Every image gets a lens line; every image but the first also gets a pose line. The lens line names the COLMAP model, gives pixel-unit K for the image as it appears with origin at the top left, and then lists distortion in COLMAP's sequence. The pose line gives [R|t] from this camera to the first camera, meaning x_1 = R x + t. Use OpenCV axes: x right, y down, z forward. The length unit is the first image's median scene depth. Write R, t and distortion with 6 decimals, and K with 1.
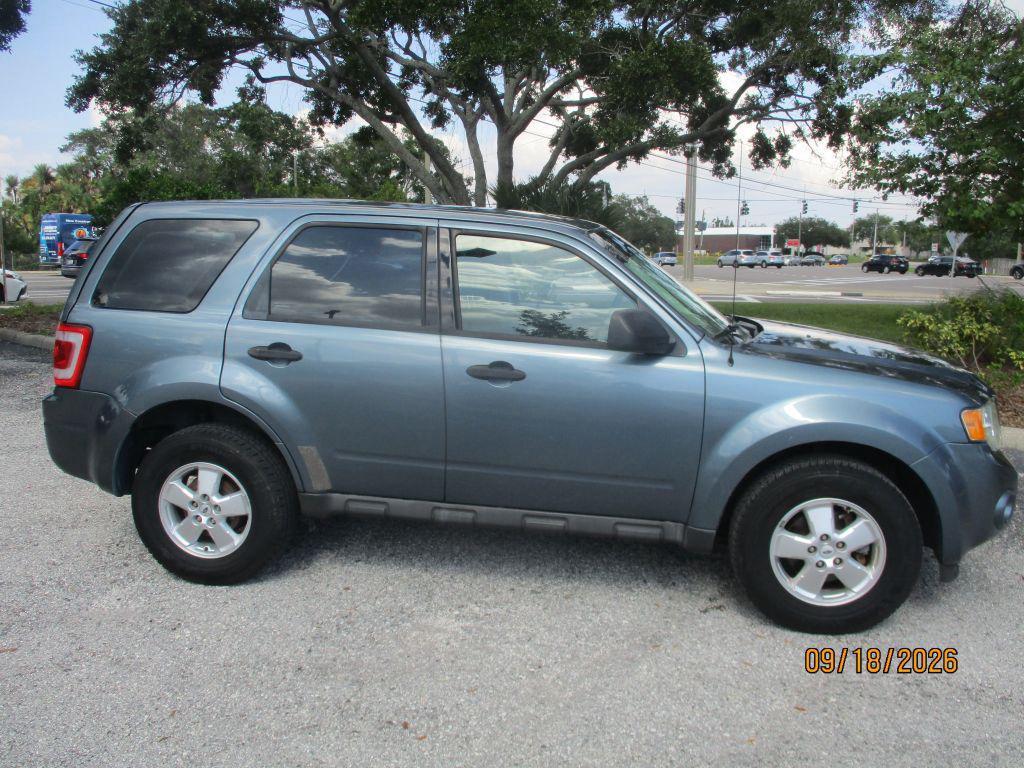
lens RADIAL K [[851.8, 0, 510.3], [0, 851.8, 388.3], [0, 0, 1]] dist [-0.032500, 0.007603]
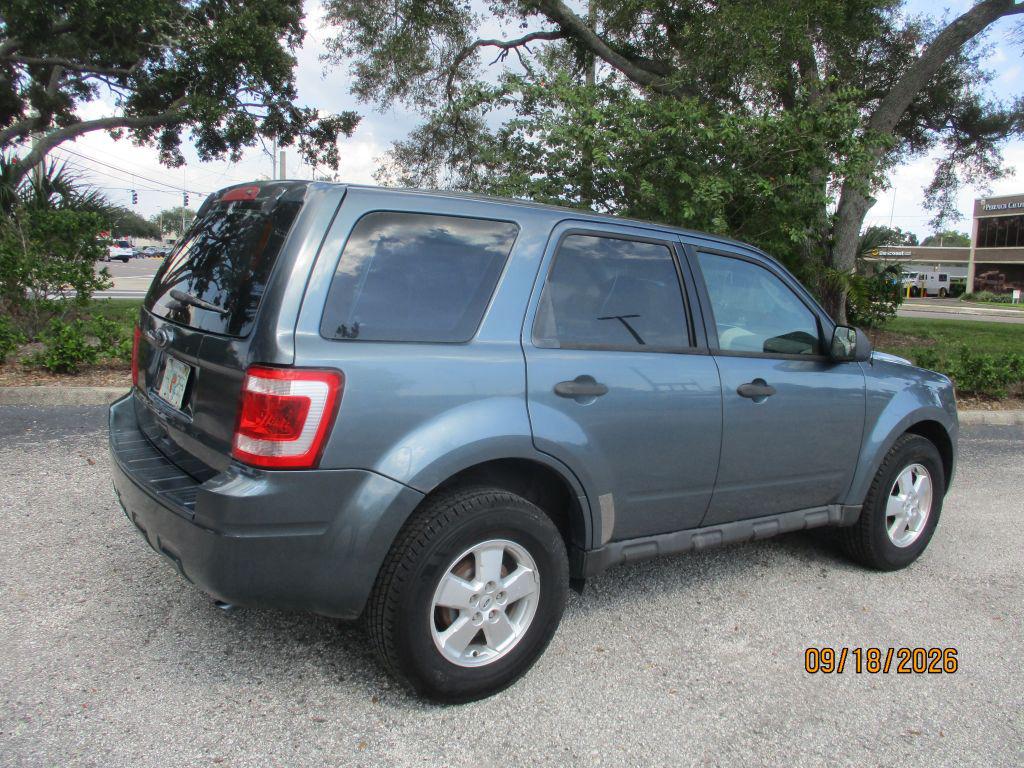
lens RADIAL K [[851.8, 0, 510.3], [0, 851.8, 384.5], [0, 0, 1]] dist [-0.032500, 0.007603]
pose [[0.711606, -0.077636, 0.698276, -0.879241], [0.074434, 0.996613, 0.034950, -0.077005], [-0.698624, 0.027105, 0.714975, 0.448227]]
